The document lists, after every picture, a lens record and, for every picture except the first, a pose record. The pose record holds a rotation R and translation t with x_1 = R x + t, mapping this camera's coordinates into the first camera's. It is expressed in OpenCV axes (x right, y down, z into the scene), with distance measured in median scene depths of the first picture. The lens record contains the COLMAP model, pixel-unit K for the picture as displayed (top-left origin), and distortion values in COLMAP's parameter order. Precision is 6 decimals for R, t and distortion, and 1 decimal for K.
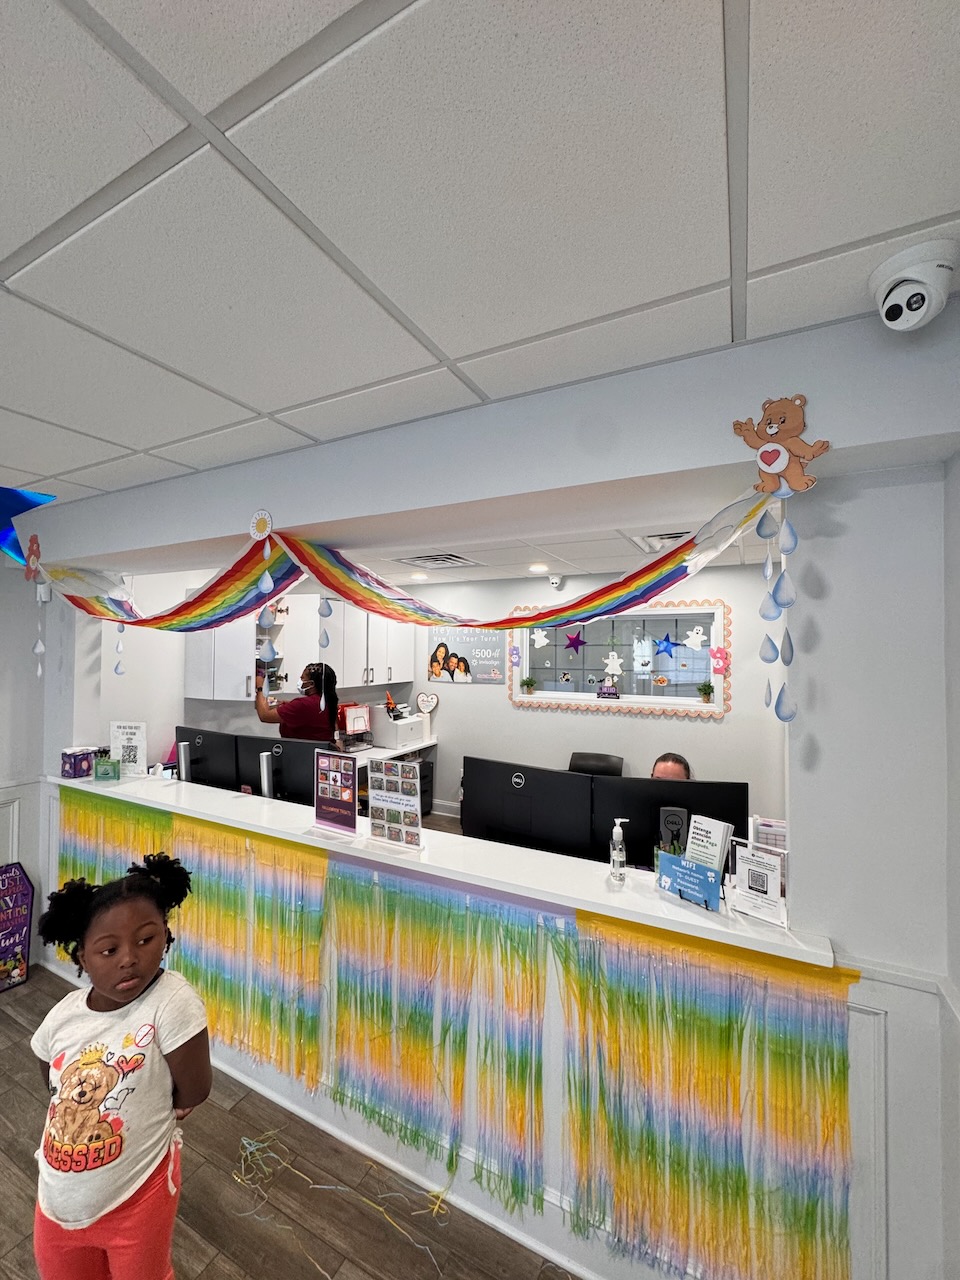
lens RADIAL K [[515.5, 0, 480.0], [0, 515.5, 640.0], [0, 0, 1]] dist [0.016942, -0.000019]
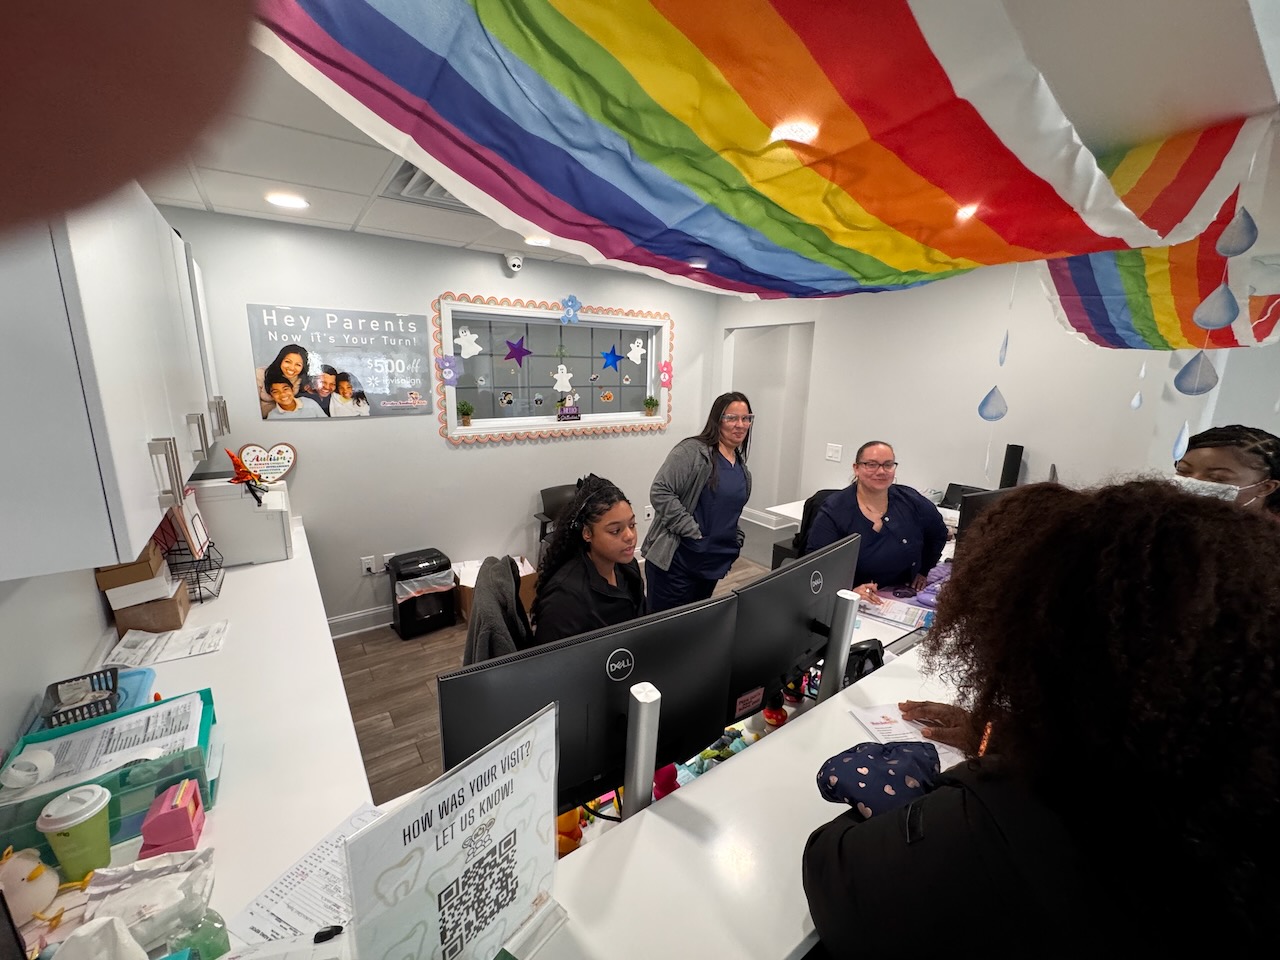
lens RADIAL K [[513.3, 0, 639.6], [0, 513.3, 479.1], [0, 0, 1]] dist [-0.000377, -0.000049]
pose [[0.461462, -0.189418, 0.866703, -0.465079], [-0.029906, 0.973064, 0.228586, 0.009943], [-0.886656, -0.131403, 0.443368, 0.519807]]
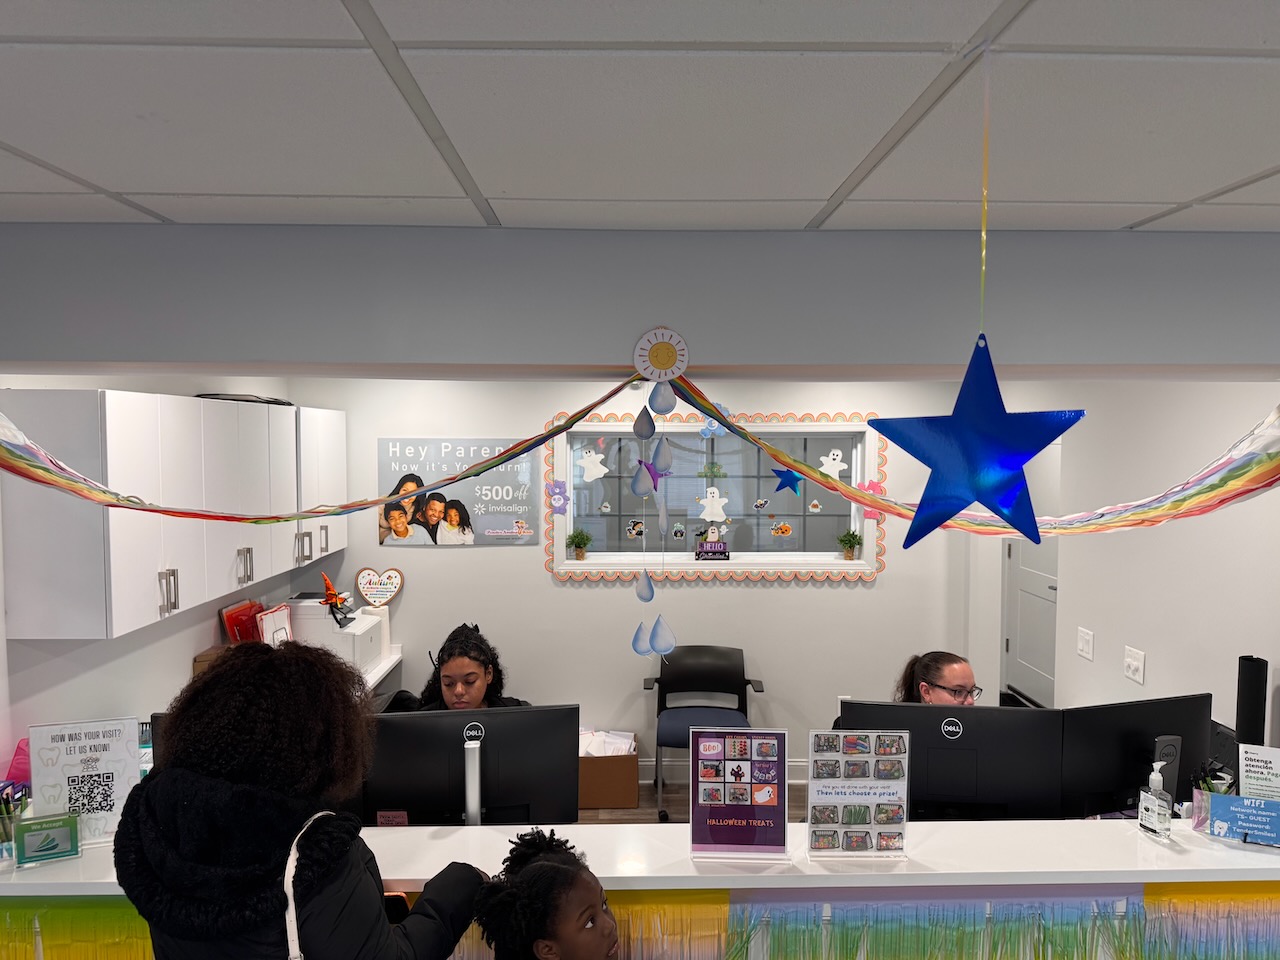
lens RADIAL K [[900.5, 0, 653.9], [0, 900.5, 483.7], [0, 0, 1]] dist [0.086775, -0.094668]
pose [[0.874764, -0.027810, 0.483750, -0.369615], [-0.006027, 0.997650, 0.068252, -0.060674], [-0.484511, -0.062620, 0.872541, 0.056128]]
